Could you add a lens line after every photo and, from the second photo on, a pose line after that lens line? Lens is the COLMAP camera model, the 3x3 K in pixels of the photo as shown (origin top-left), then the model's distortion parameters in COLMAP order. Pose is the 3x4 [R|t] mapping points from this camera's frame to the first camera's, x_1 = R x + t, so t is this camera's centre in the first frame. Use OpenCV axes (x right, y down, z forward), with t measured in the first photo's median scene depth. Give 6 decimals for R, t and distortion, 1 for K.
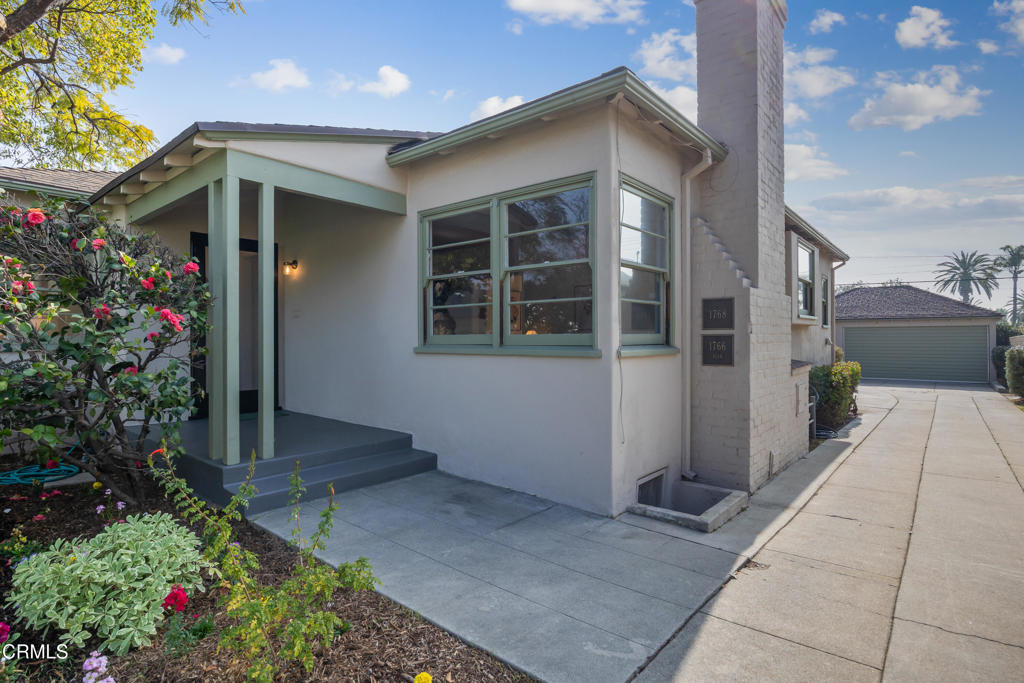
lens RADIAL K [[564.2, 0, 513.8], [0, 564.2, 341.3], [0, 0, 1]] dist [0.001400, -0.000379]
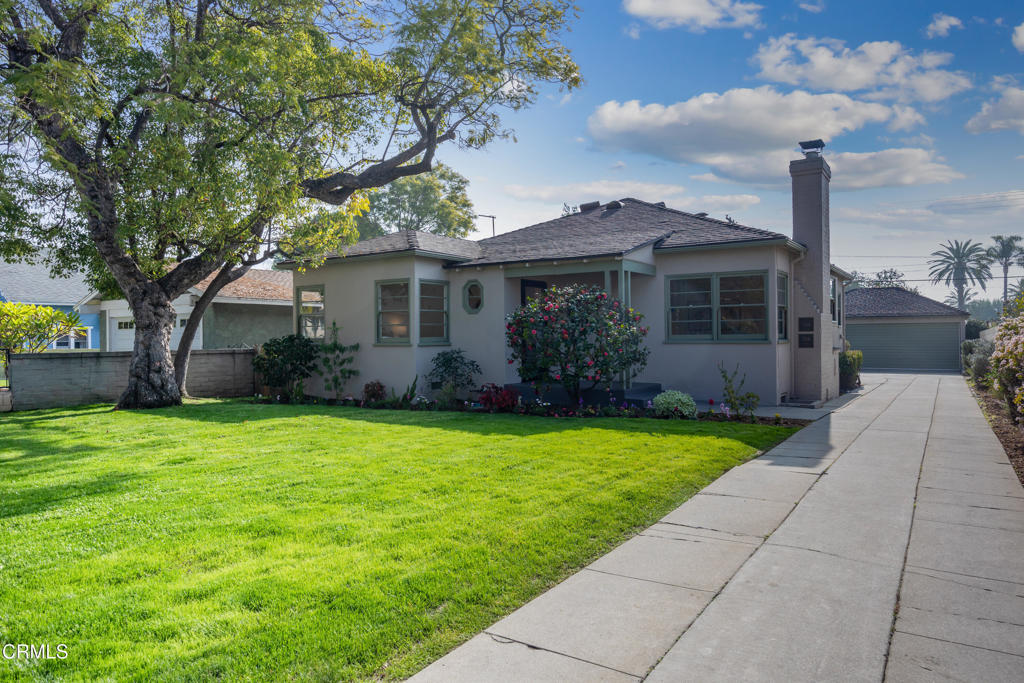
lens RADIAL K [[680.6, 0, 514.1], [0, 680.6, 337.0], [0, 0, 1]] dist [-0.011391, -0.000314]
pose [[0.996237, -0.004370, 0.086557, -0.550939], [0.004430, 0.999990, -0.000505, -0.001935], [-0.086554, 0.000887, 0.996247, -0.847506]]
